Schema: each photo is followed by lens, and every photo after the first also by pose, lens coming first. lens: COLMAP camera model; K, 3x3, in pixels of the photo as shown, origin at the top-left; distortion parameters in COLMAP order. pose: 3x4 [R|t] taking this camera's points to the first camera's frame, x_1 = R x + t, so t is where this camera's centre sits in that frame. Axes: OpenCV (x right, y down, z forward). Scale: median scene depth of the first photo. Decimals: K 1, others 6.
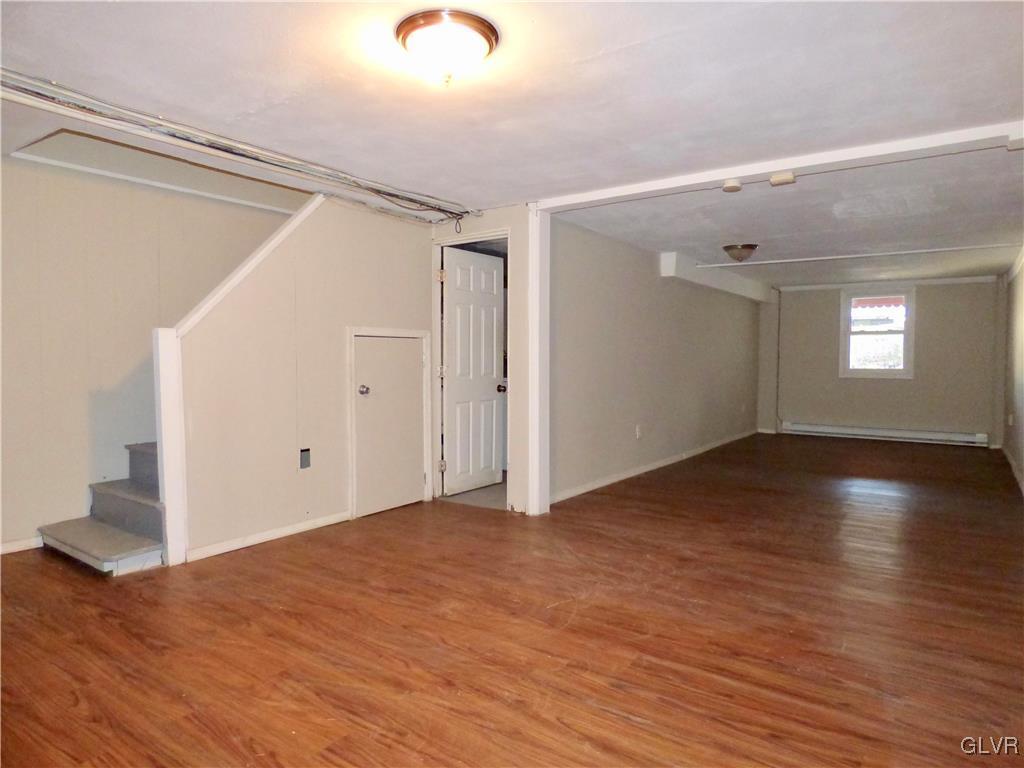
lens RADIAL K [[628.2, 0, 517.6], [0, 628.2, 383.5], [0, 0, 1]] dist [-0.010092, -0.004517]
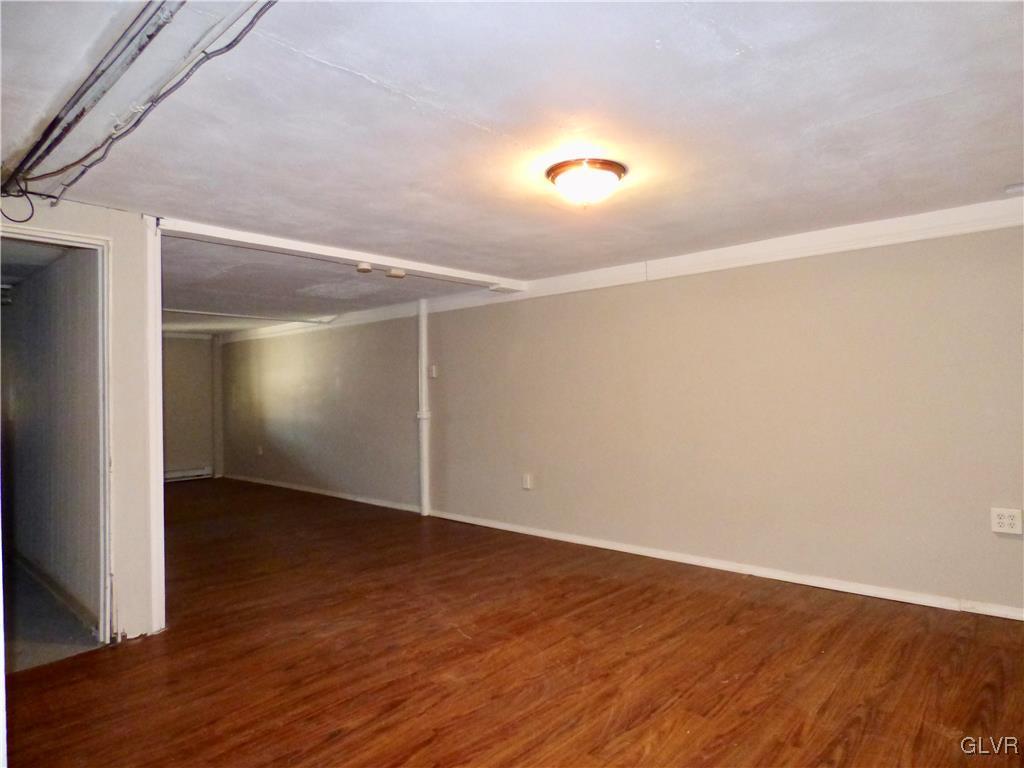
lens RADIAL K [[628.2, 0, 517.3], [0, 628.2, 385.1], [0, 0, 1]] dist [-0.010092, -0.004517]
pose [[0.114837, 0.003160, 0.993379, -1.070928], [0.058001, 0.998268, -0.009881, -0.082148], [-0.991690, 0.058752, 0.114455, 0.766957]]
